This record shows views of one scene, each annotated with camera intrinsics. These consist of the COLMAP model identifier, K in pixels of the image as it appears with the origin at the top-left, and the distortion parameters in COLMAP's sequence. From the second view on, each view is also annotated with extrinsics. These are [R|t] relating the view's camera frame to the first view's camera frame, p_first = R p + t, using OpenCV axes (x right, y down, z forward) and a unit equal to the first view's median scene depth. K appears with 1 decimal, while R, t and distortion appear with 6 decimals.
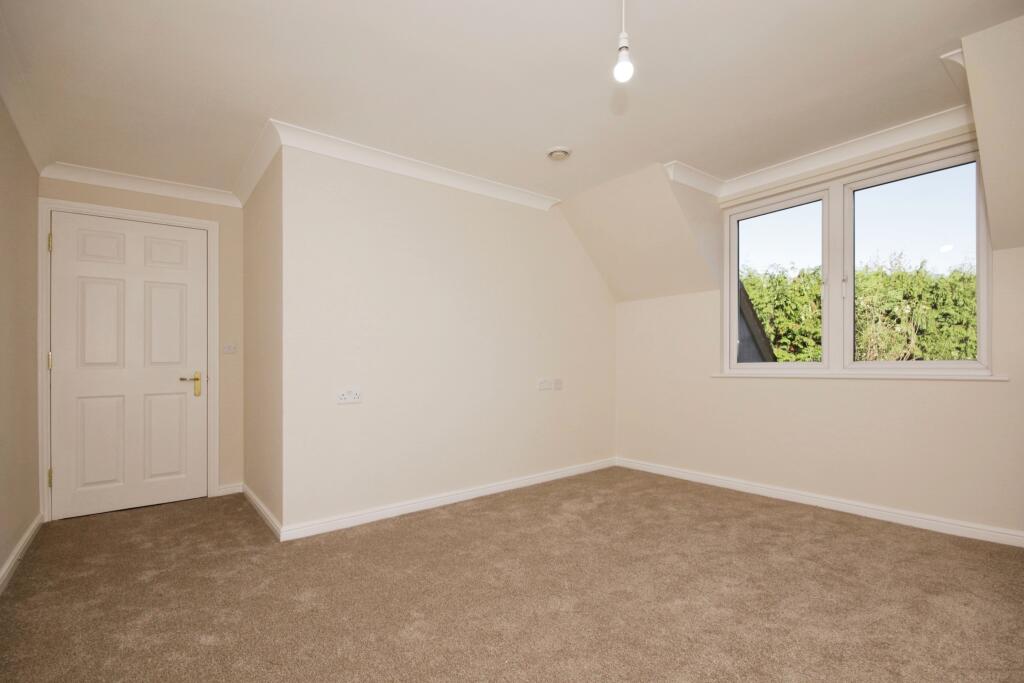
lens RADIAL K [[477.1, 0, 510.0], [0, 477.1, 346.7], [0, 0, 1]] dist [0.000744, 0.000219]
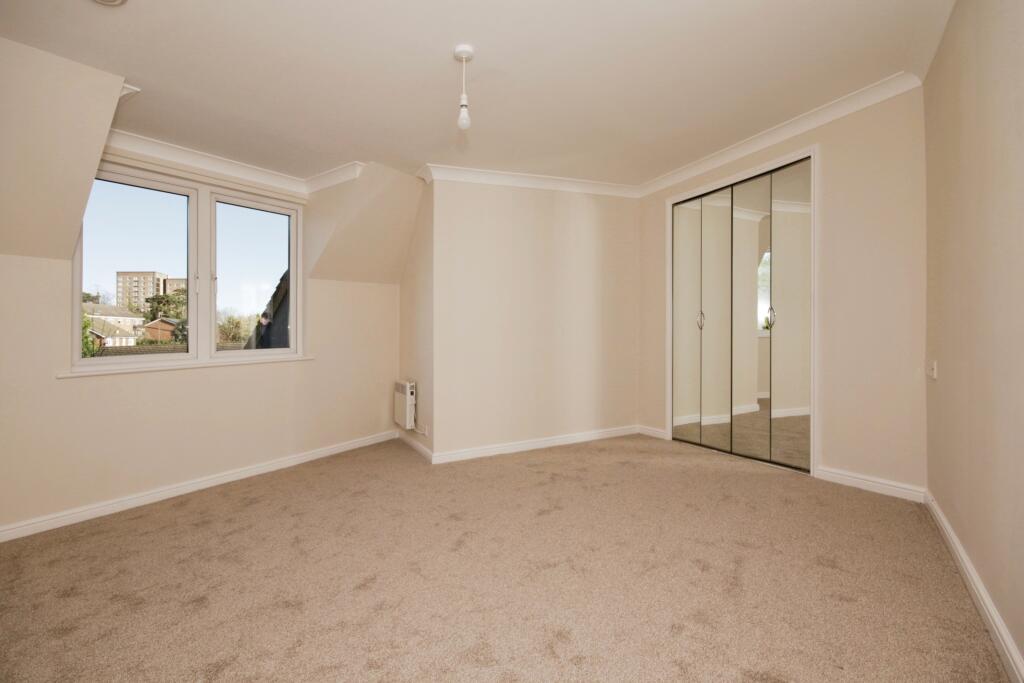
lens RADIAL K [[477.1, 0, 510.0], [0, 477.1, 346.7], [0, 0, 1]] dist [0.000744, 0.000219]
pose [[-0.301232, 0.004977, 0.953538, -0.569925], [0.017422, 0.999848, 0.000285, 0.033008], [-0.953392, 0.016699, -0.301273, 0.673894]]
